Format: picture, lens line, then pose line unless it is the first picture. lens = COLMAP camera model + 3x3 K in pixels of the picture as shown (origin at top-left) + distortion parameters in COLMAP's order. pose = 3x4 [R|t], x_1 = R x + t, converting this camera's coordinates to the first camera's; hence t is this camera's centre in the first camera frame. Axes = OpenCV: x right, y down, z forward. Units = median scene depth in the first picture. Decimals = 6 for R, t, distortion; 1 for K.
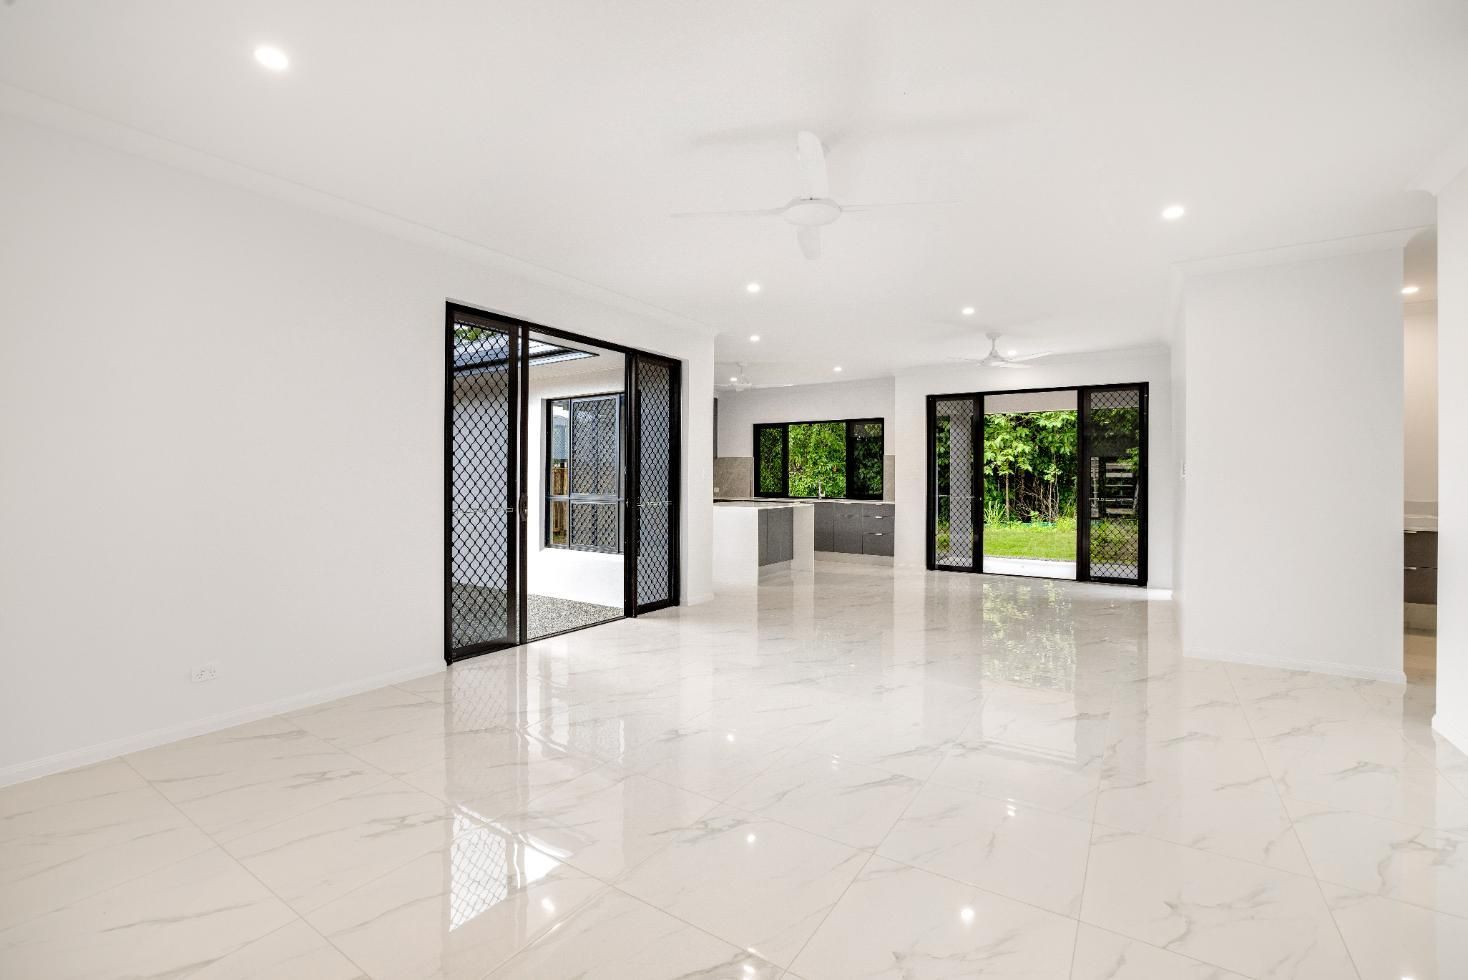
lens RADIAL K [[662.0, 0, 726.5], [0, 662.0, 484.8], [0, 0, 1]] dist [0.000358, -0.000002]
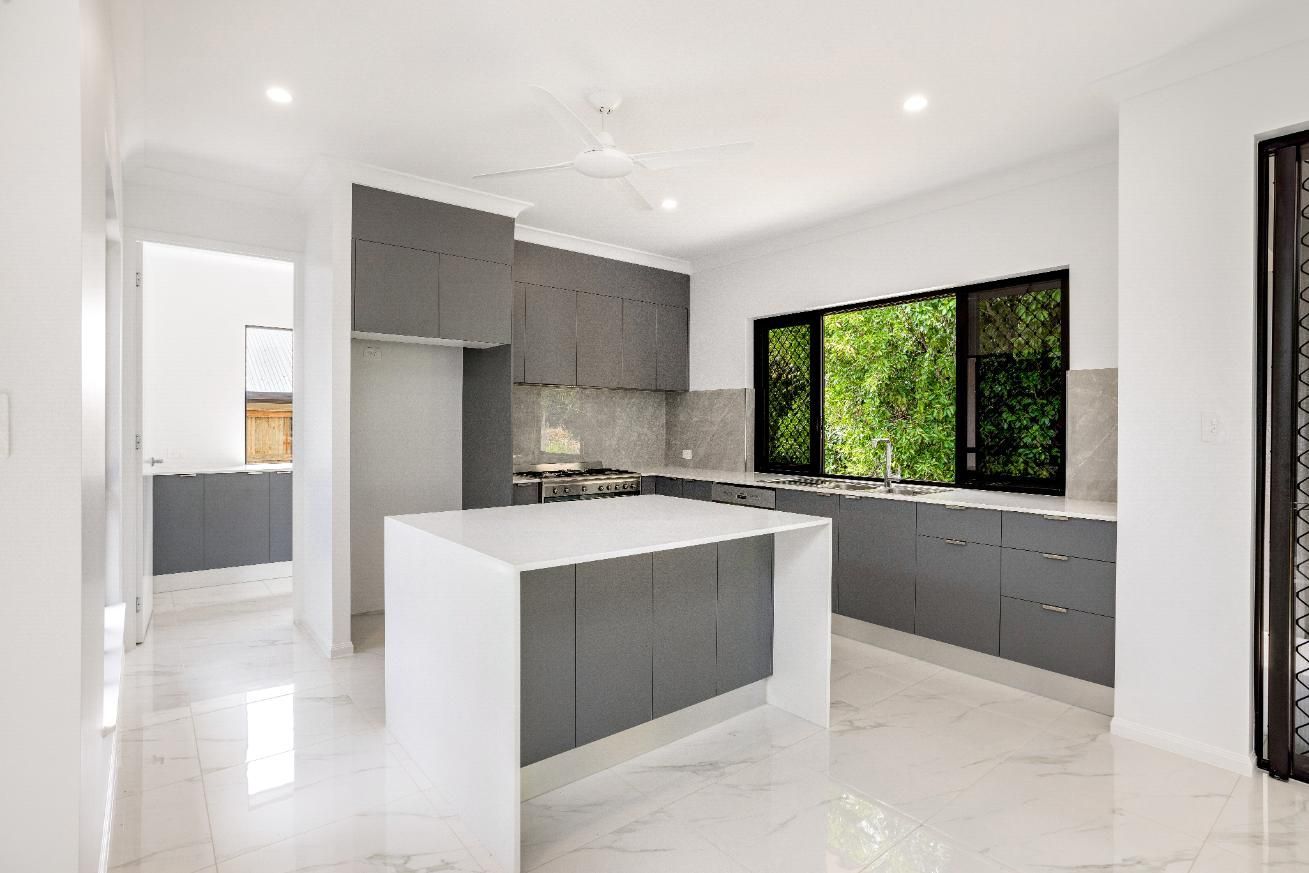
lens RADIAL K [[628.0, 0, 658.8], [0, 628.0, 425.7], [0, 0, 1]] dist [-0.001156, 0.001677]
pose [[0.953103, -0.002103, -0.302639, 0.124043], [-0.000996, 0.999949, -0.010085, -0.011042], [0.302645, 0.009913, 0.953052, 0.585893]]
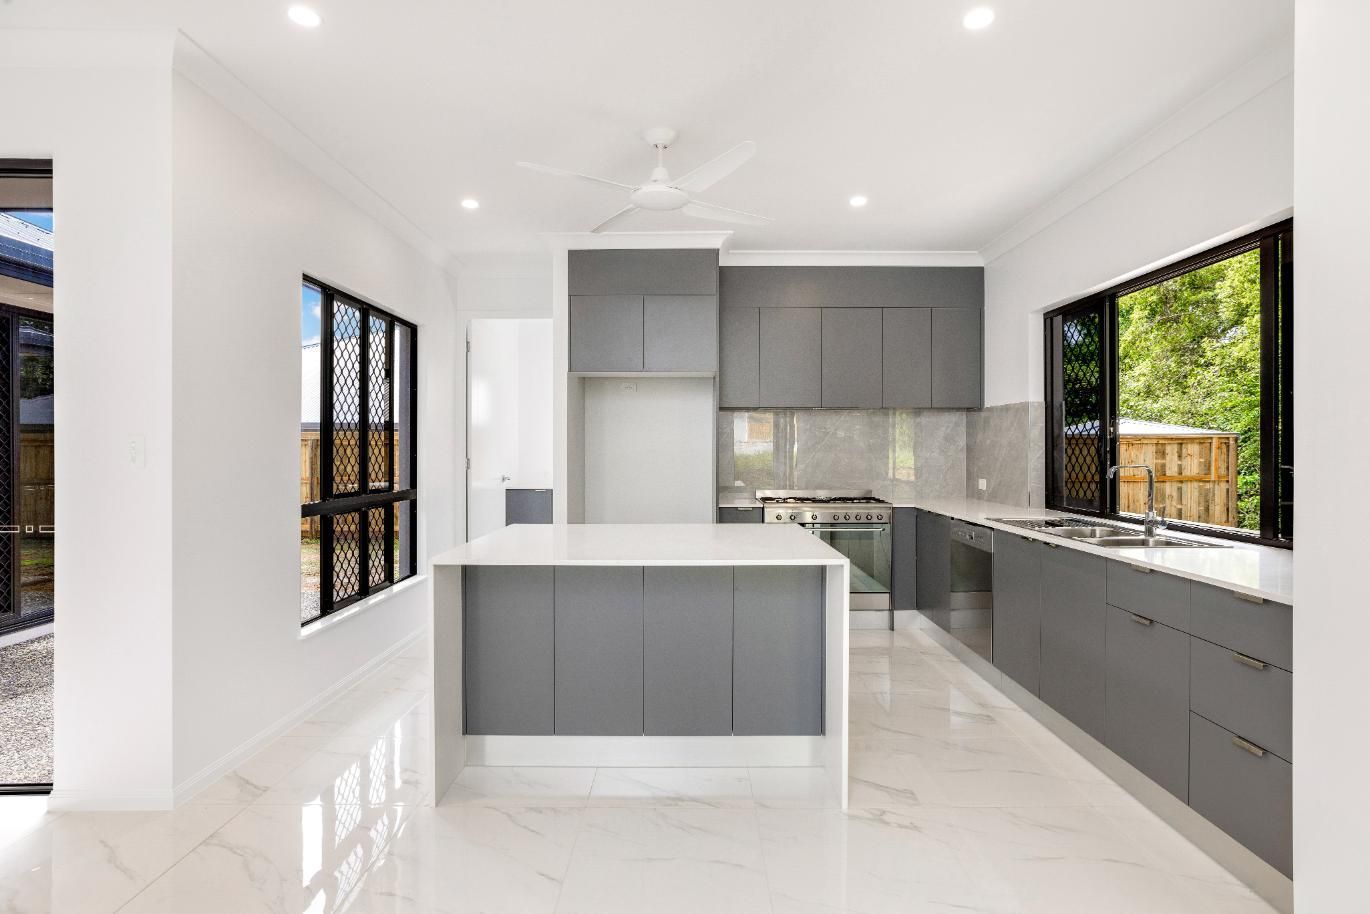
lens RADIAL K [[657.2, 0, 684.3], [0, 657.2, 457.6], [0, 0, 1]] dist [-0.001156, 0.001677]
pose [[0.566471, 0.005128, -0.824066, 0.263029], [-0.006154, 0.999979, 0.001992, -0.010436], [0.824059, 0.003943, 0.566490, 0.677128]]
